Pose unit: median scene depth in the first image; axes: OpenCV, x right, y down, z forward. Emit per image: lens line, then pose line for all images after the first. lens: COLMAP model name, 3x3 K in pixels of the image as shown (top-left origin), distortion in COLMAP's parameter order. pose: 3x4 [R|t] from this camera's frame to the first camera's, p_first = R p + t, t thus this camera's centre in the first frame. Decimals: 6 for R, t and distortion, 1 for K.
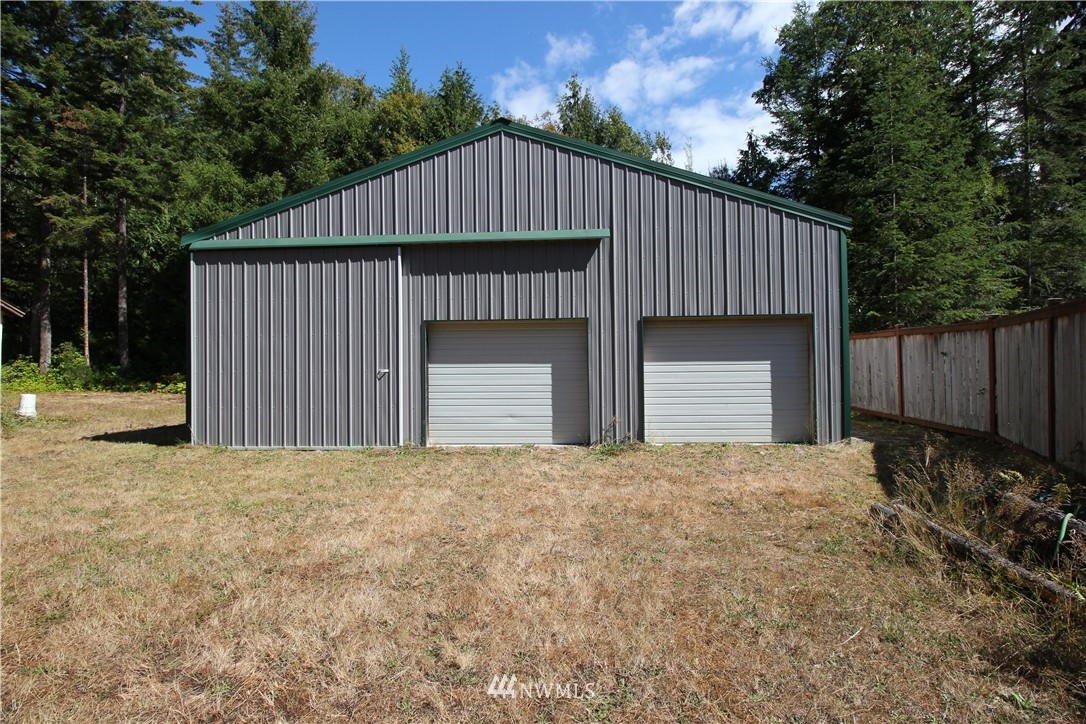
lens RADIAL K [[500.9, 0, 543.0], [0, 500.9, 362.0], [0, 0, 1]] dist [0.000428, 0.000575]
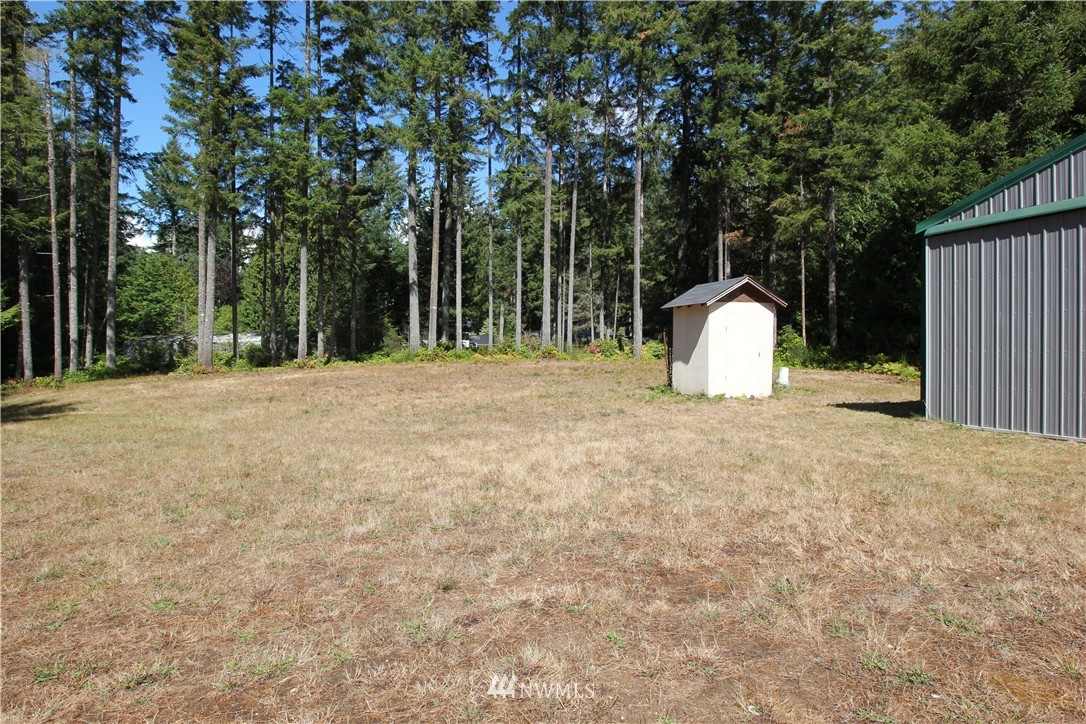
lens RADIAL K [[569.3, 0, 545.8], [0, 569.3, 352.3], [0, 0, 1]] dist [0.003015, -0.018239]
pose [[0.409485, 0.015645, -0.912183, 0.018519], [0.000060, 0.999852, 0.017176, 0.000539], [0.912317, -0.007088, 0.409424, -0.062344]]
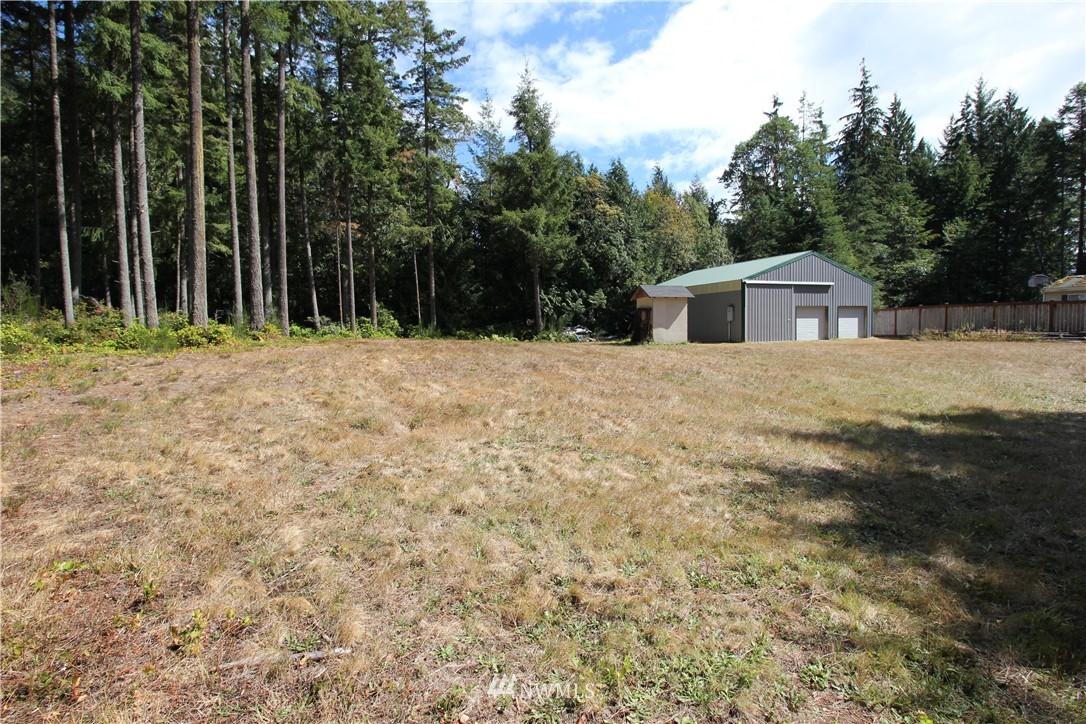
lens RADIAL K [[500.9, 0, 543.0], [0, 500.9, 362.0], [0, 0, 1]] dist [0.000428, 0.000575]
pose [[0.935304, -0.020781, 0.353236, -0.810314], [-0.001581, 0.998019, 0.062901, 0.026346], [-0.353843, -0.059390, 0.933417, -0.454752]]
